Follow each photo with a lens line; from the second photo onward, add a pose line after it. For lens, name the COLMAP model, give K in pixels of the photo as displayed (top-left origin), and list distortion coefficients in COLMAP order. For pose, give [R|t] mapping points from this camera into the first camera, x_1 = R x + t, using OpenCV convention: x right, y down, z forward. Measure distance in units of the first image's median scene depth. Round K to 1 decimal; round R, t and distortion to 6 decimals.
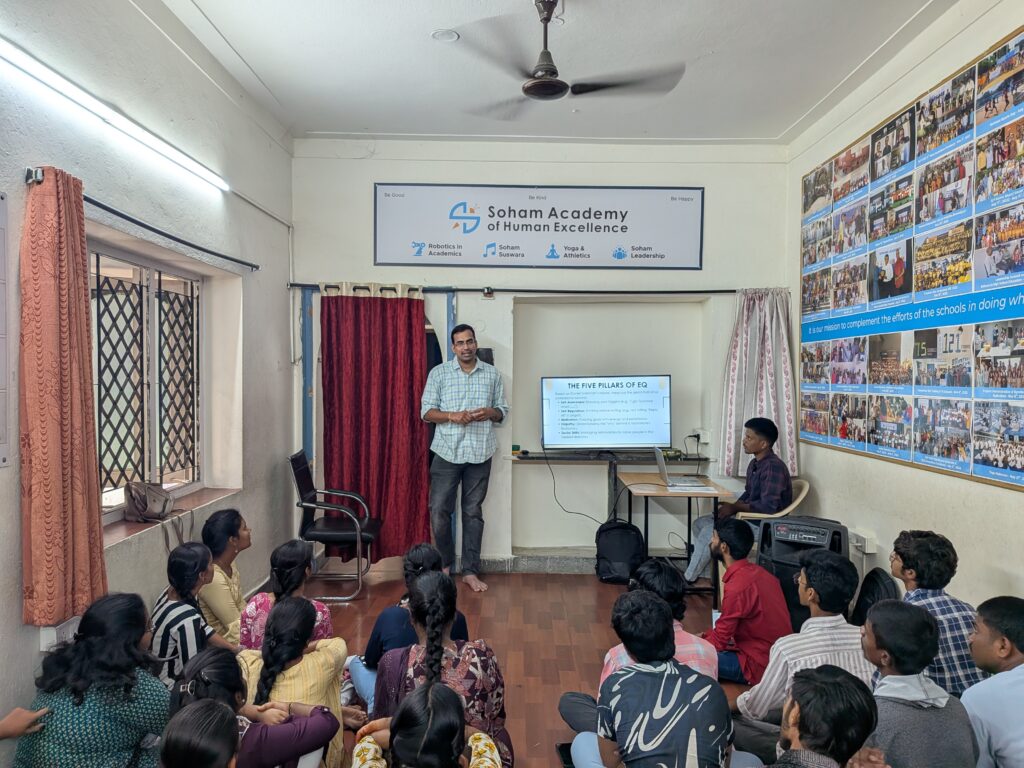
lens RADIAL K [[721.1, 0, 517.1], [0, 721.1, 389.2], [0, 0, 1]] dist [0.072462, -0.116441]
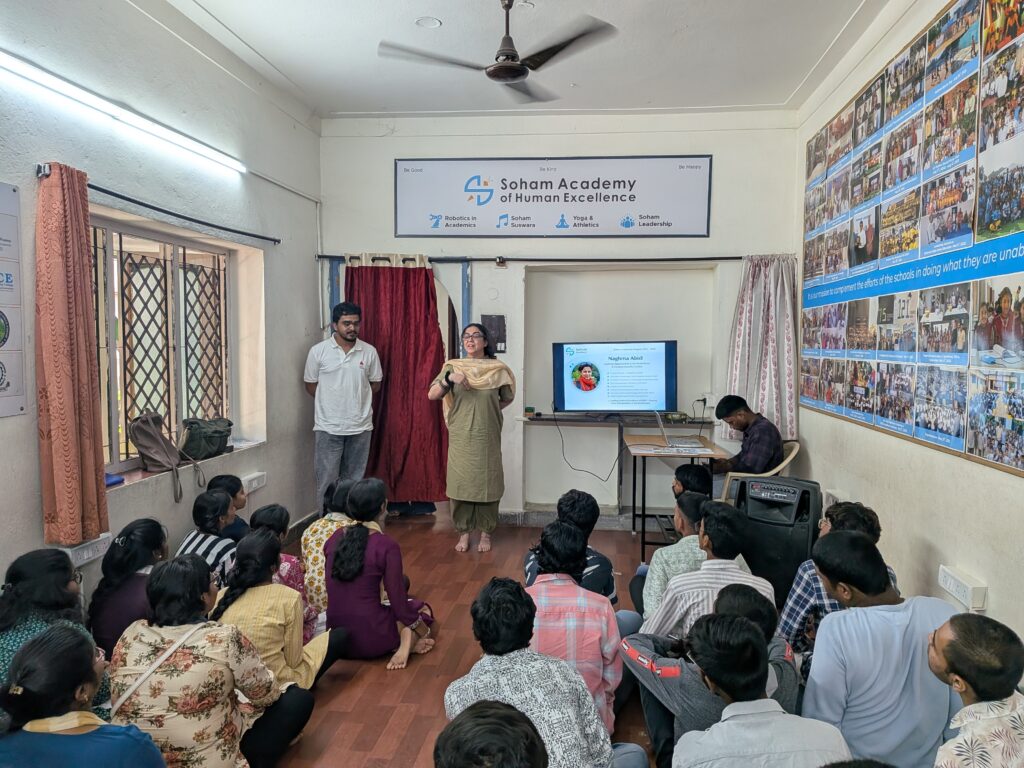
lens RADIAL K [[723.0, 0, 527.6], [0, 723.0, 385.2], [0, 0, 1]] dist [0.066741, -0.099428]
pose [[0.994098, 0.008151, -0.108175, 0.136957], [-0.003753, 0.999160, 0.040798, 0.002959], [0.108416, -0.040151, 0.993294, -0.060642]]
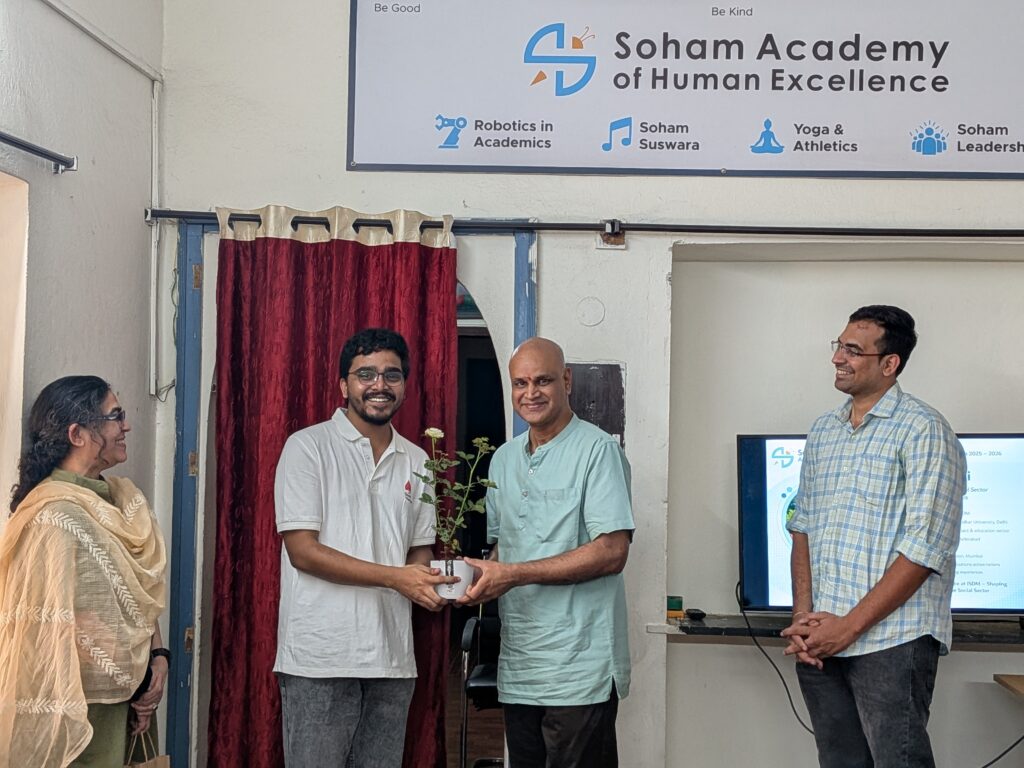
lens RADIAL K [[843.0, 0, 520.1], [0, 843.0, 380.0], [0, 0, 1]] dist [0.030790, -0.018575]
pose [[0.999342, 0.008861, -0.035165, -0.091401], [-0.010517, 0.998831, -0.047173, -0.028890], [0.034706, 0.047512, 0.998268, 0.609618]]
